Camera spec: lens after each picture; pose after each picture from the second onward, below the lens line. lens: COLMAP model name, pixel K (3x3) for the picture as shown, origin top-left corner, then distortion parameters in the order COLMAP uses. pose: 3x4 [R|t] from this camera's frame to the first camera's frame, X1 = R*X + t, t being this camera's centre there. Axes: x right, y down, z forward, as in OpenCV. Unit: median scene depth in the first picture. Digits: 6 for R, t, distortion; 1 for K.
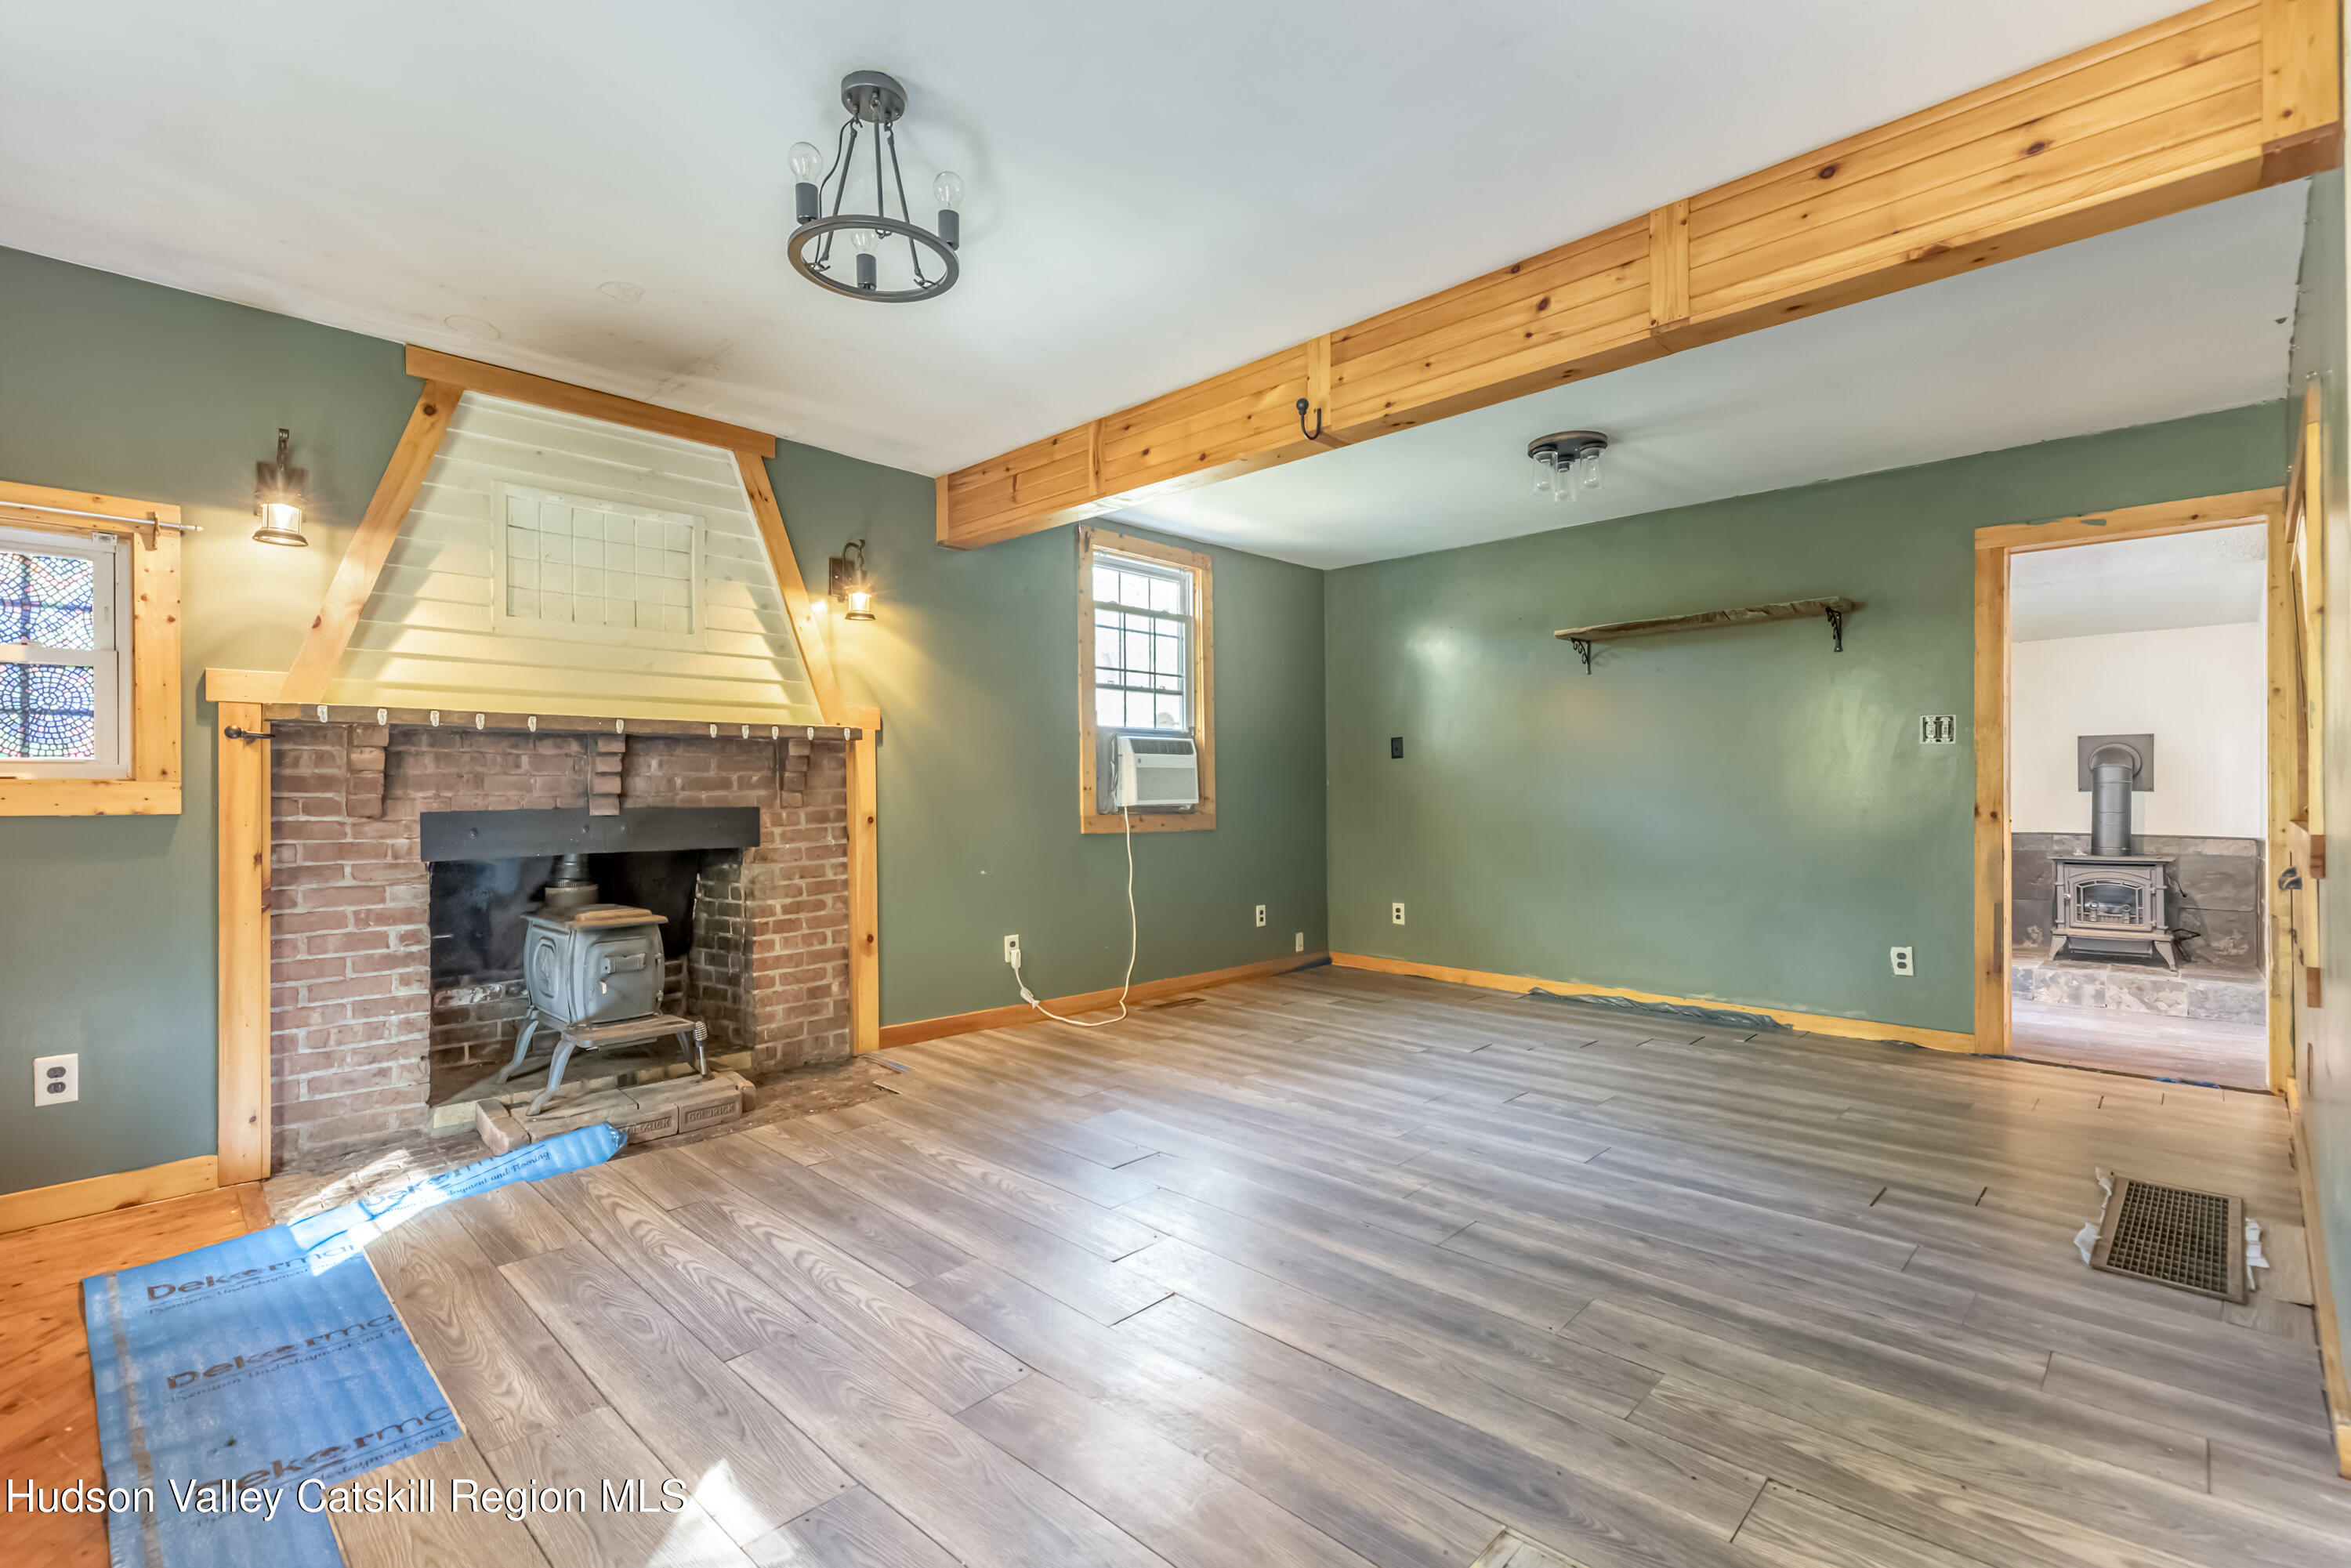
lens RADIAL K [[1066.7, 0, 1165.5], [0, 1066.7, 786.2], [0, 0, 1]] dist [0.007239, -0.003649]
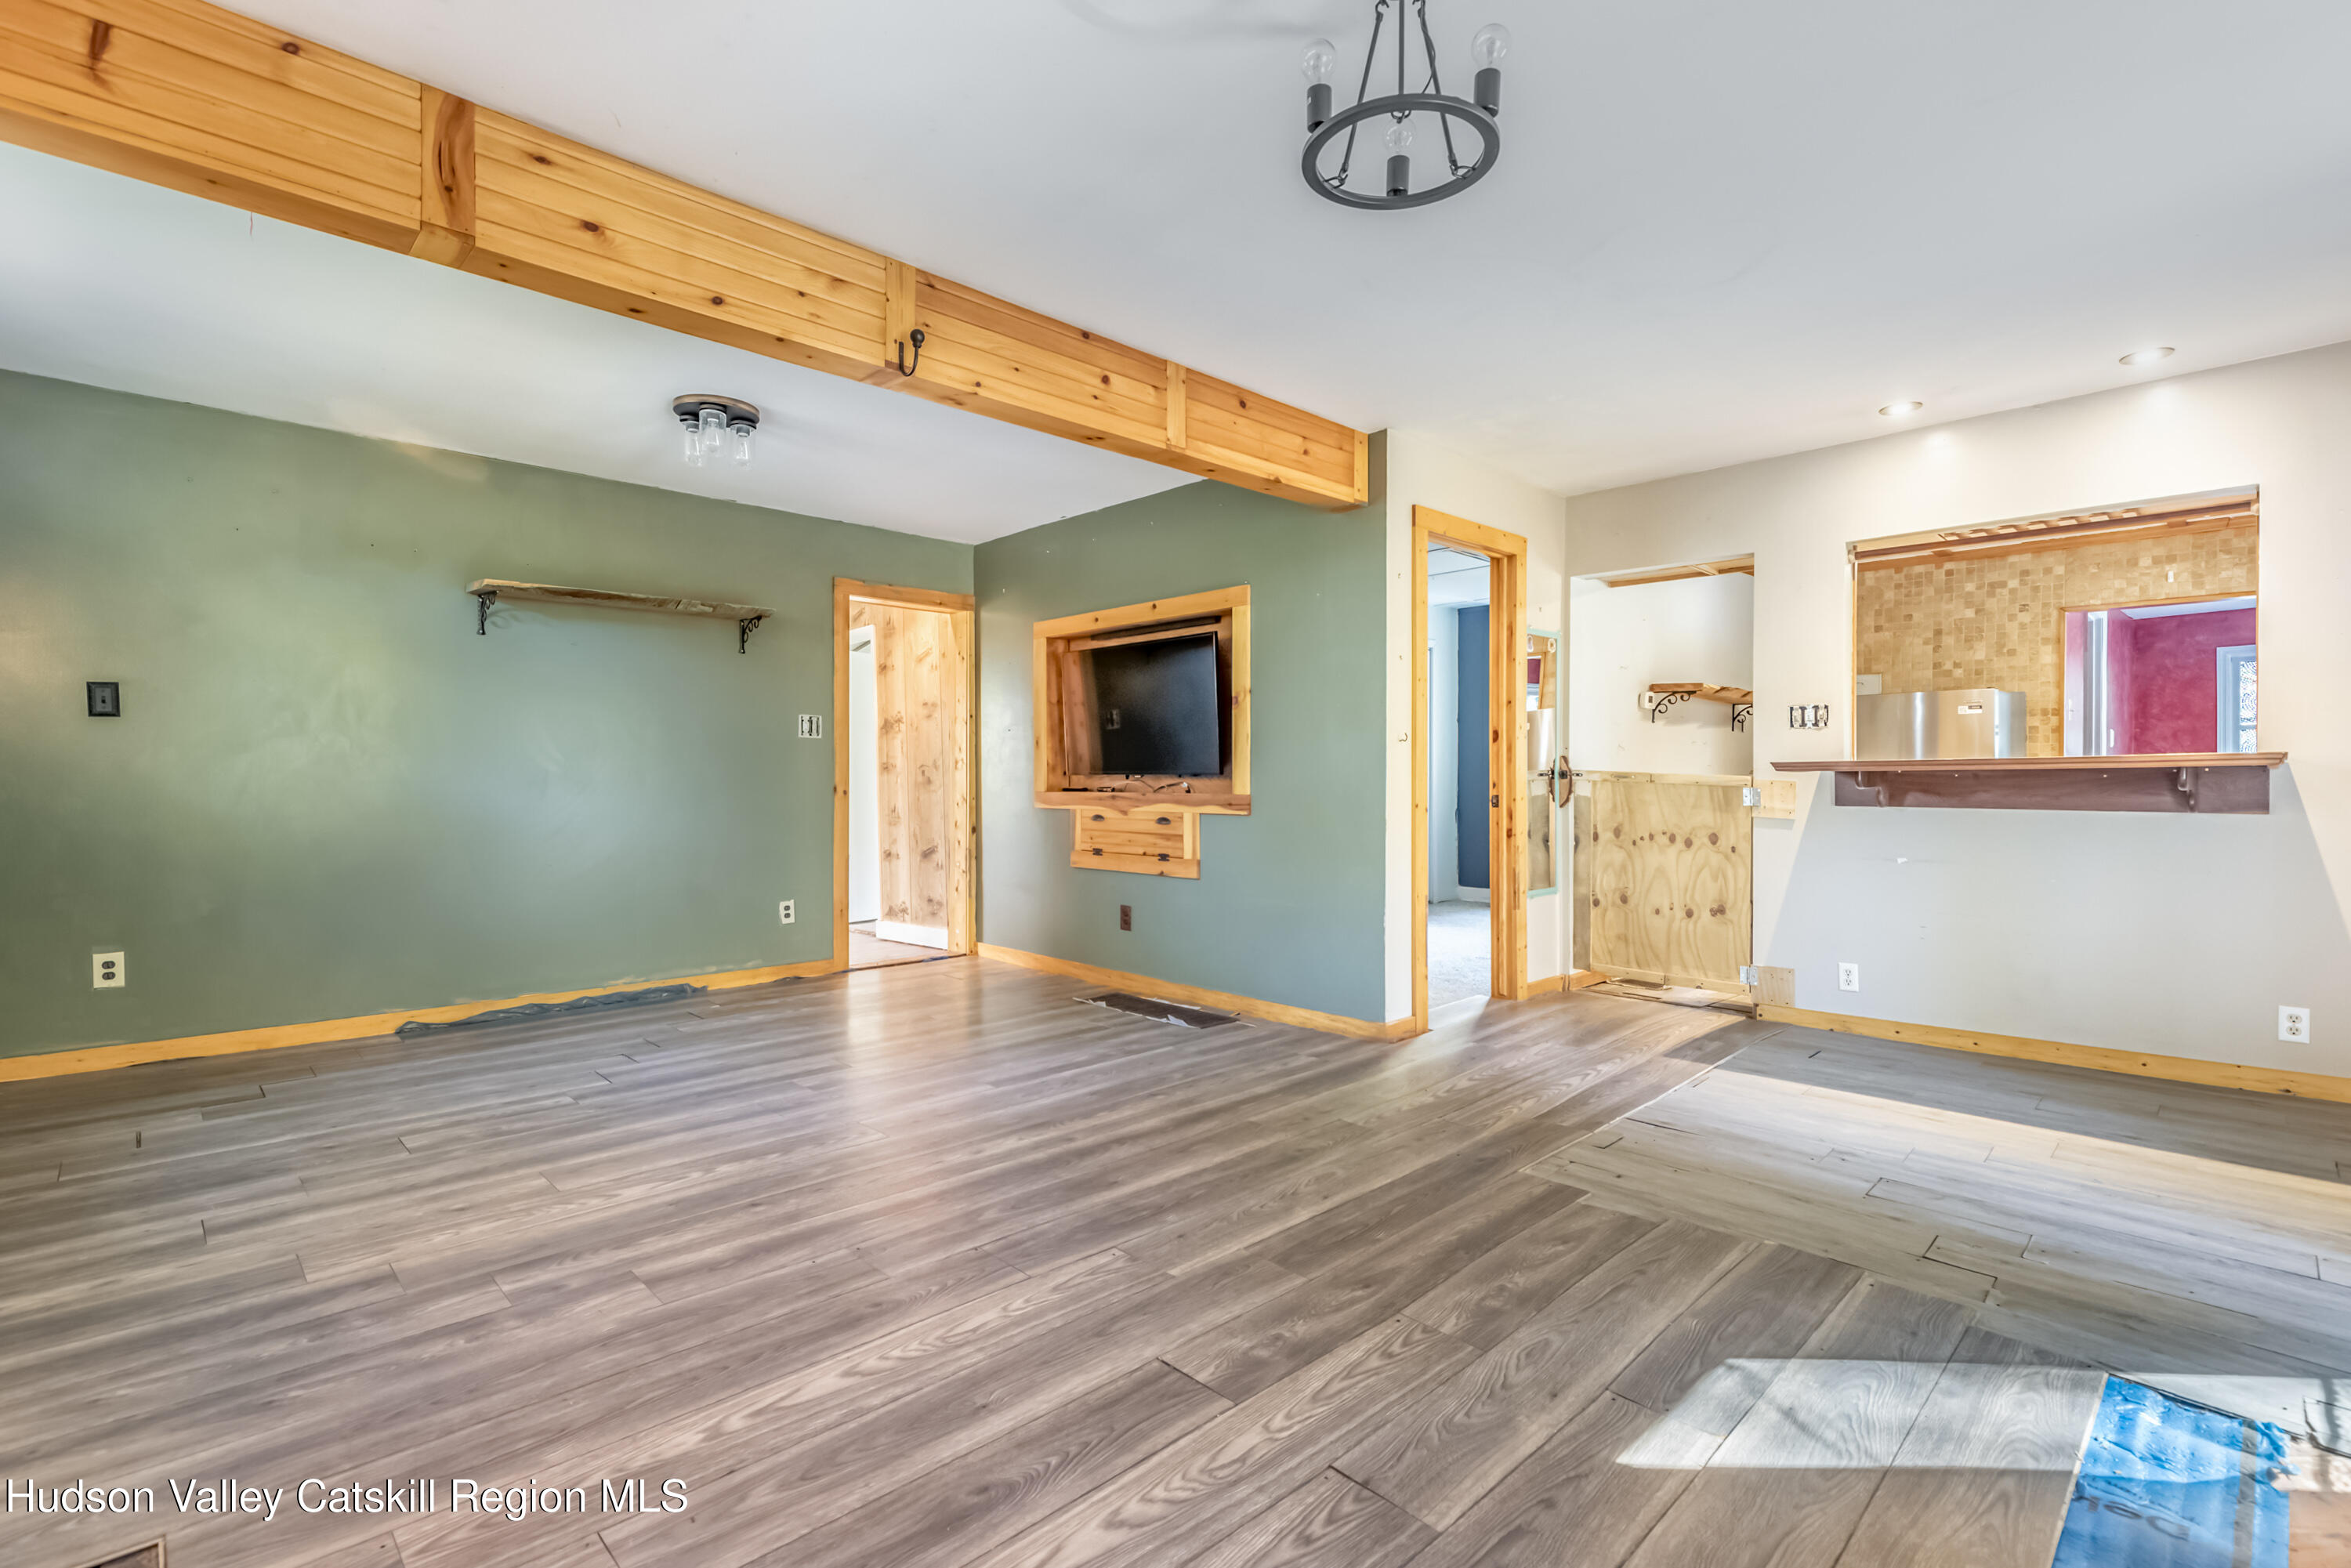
lens RADIAL K [[1066.7, 0, 1156.7], [0, 1066.7, 778.3], [0, 0, 1]] dist [0.007239, -0.003649]
pose [[0.036666, 0.002948, 0.999323, -0.621005], [-0.007799, 0.999966, -0.002664, 0.010866], [-0.999297, -0.007696, 0.036688, 0.627664]]
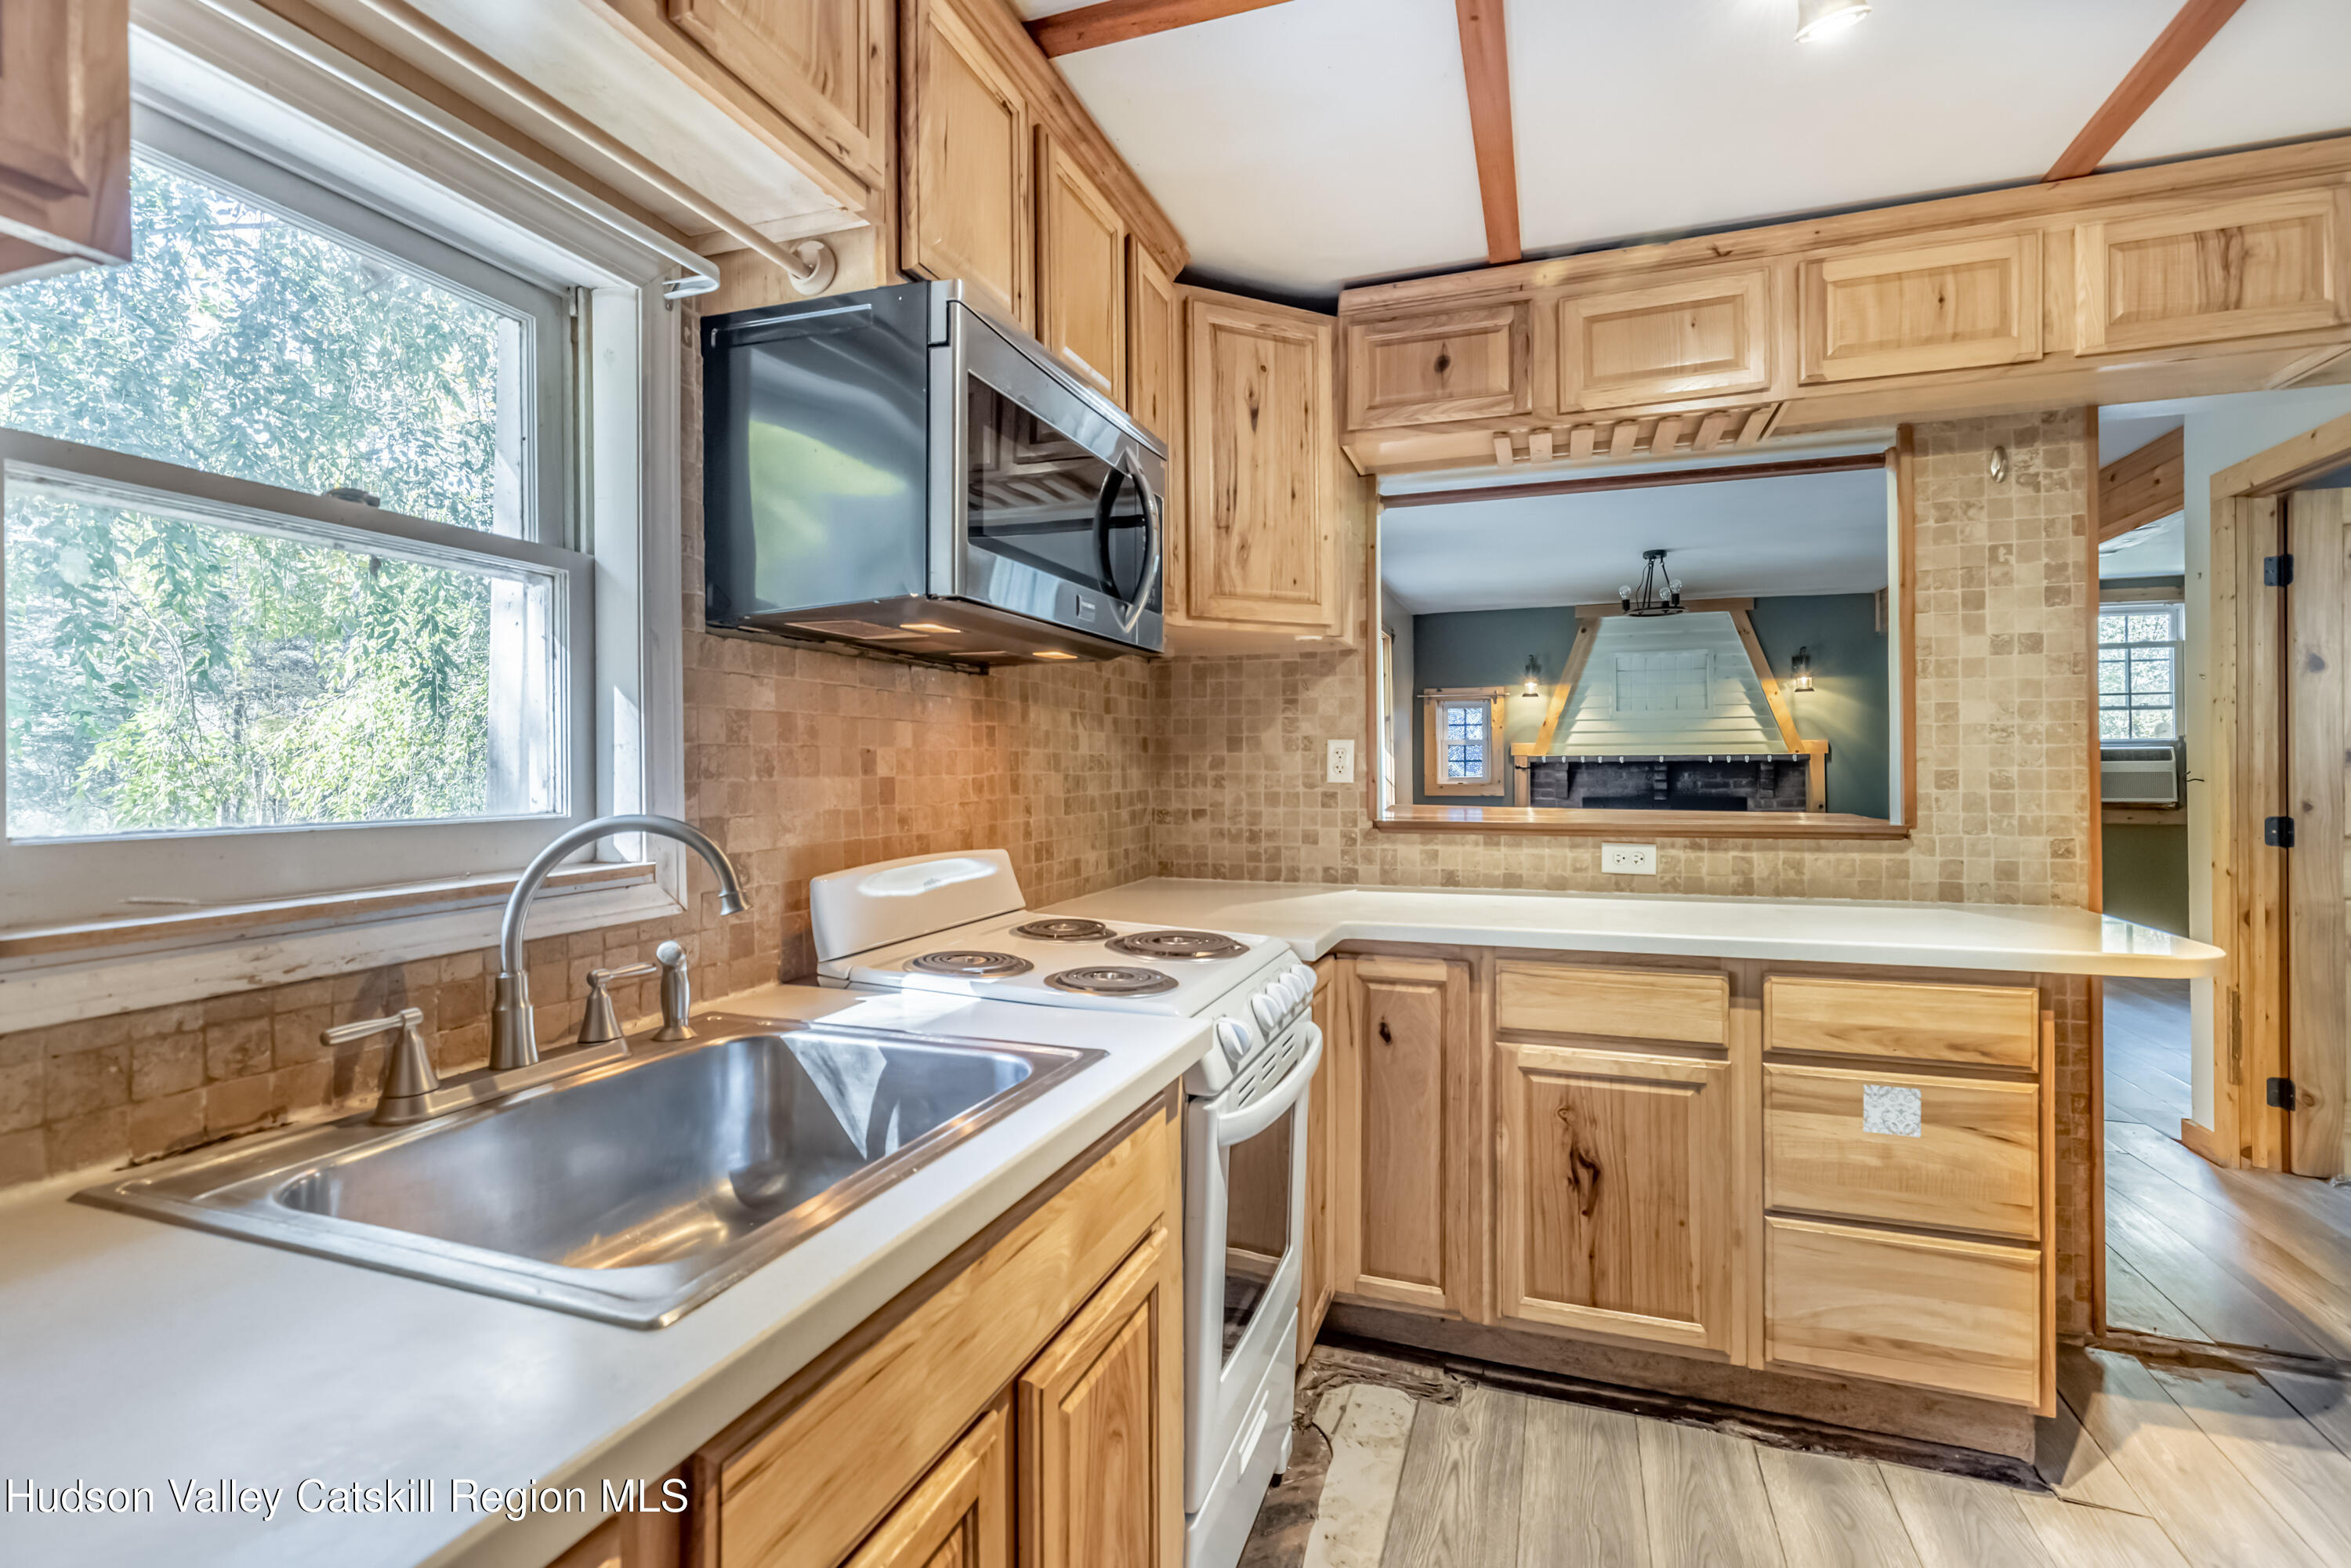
lens RADIAL K [[1066.7, 0, 1115.5], [0, 1066.7, 746.8], [0, 0, 1]] dist [0.007239, -0.003649]
pose [[0.372474, -0.014021, -0.927937, 1.005409], [0.004691, 0.999902, -0.013226, -0.054905], [0.928031, 0.000573, 0.372503, -0.764325]]
